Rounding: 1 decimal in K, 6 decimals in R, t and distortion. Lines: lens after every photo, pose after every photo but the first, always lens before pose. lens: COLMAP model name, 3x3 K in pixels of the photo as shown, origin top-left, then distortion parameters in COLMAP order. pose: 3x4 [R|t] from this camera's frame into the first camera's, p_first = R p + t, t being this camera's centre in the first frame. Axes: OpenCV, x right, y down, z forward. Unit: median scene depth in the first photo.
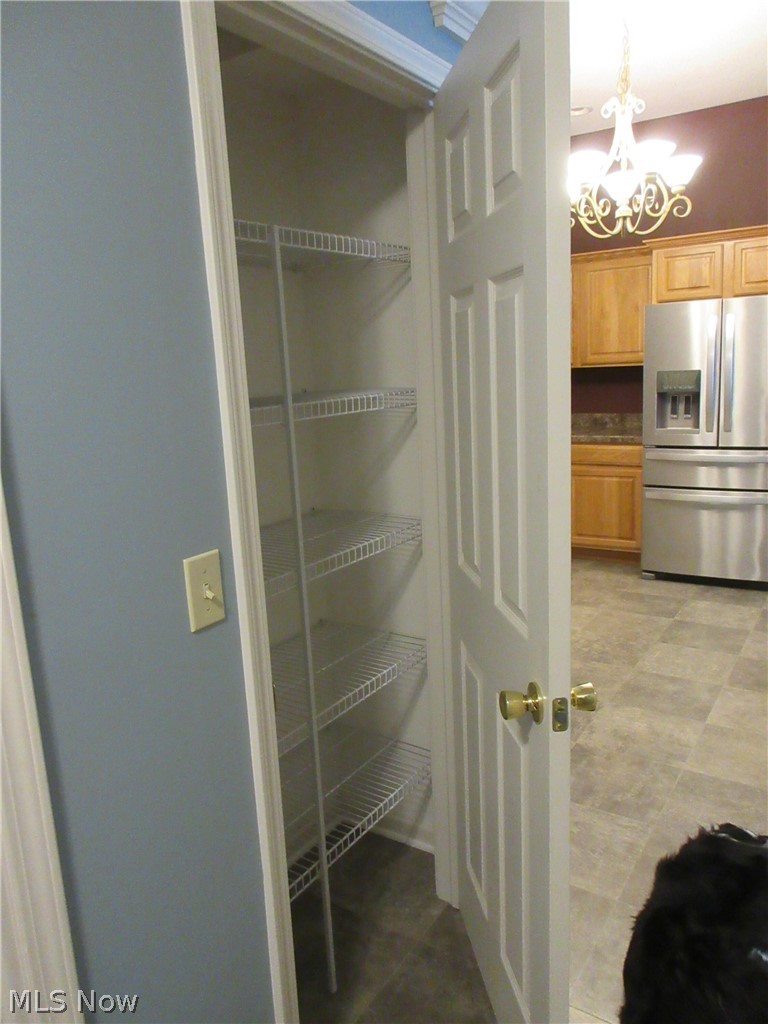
lens RADIAL K [[760.0, 0, 384.0], [0, 760.0, 512.0], [0, 0, 1]] dist [-0.000614, -0.000081]
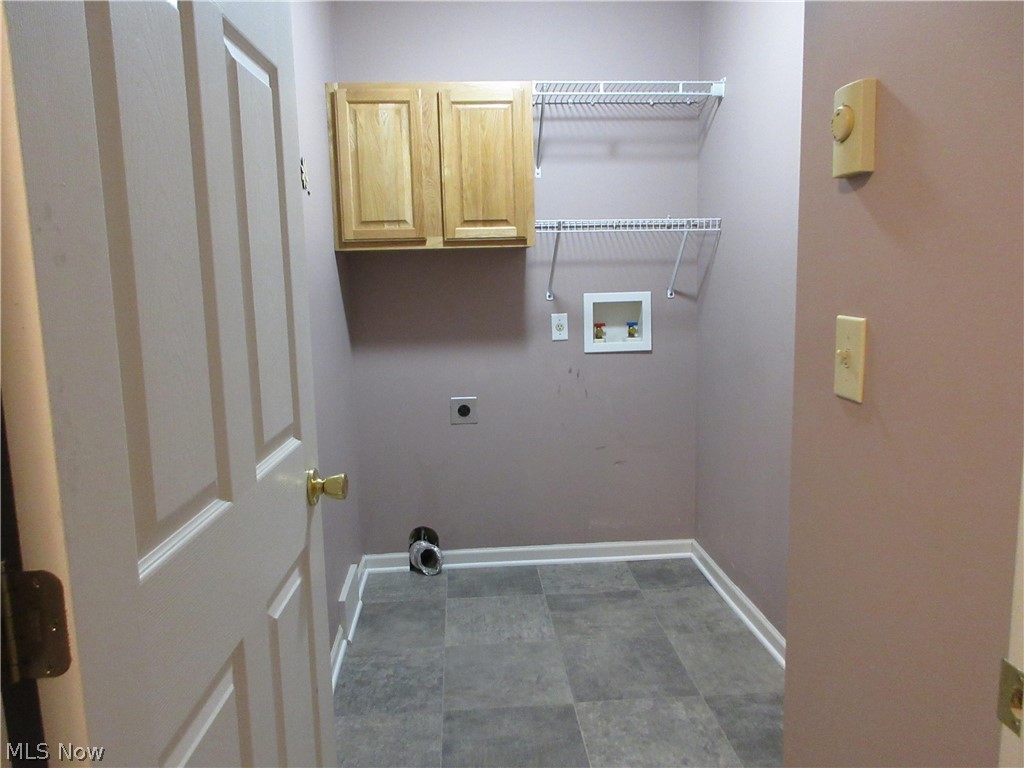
lens RADIAL K [[760.0, 0, 512.0], [0, 760.0, 384.0], [0, 0, 1]] dist [-0.000614, -0.000081]
pose [[0.613756, 0.149887, -0.775137, 0.729997], [-0.162175, 0.984811, 0.062020, -0.111319], [0.772659, 0.087643, 0.628742, 0.586807]]
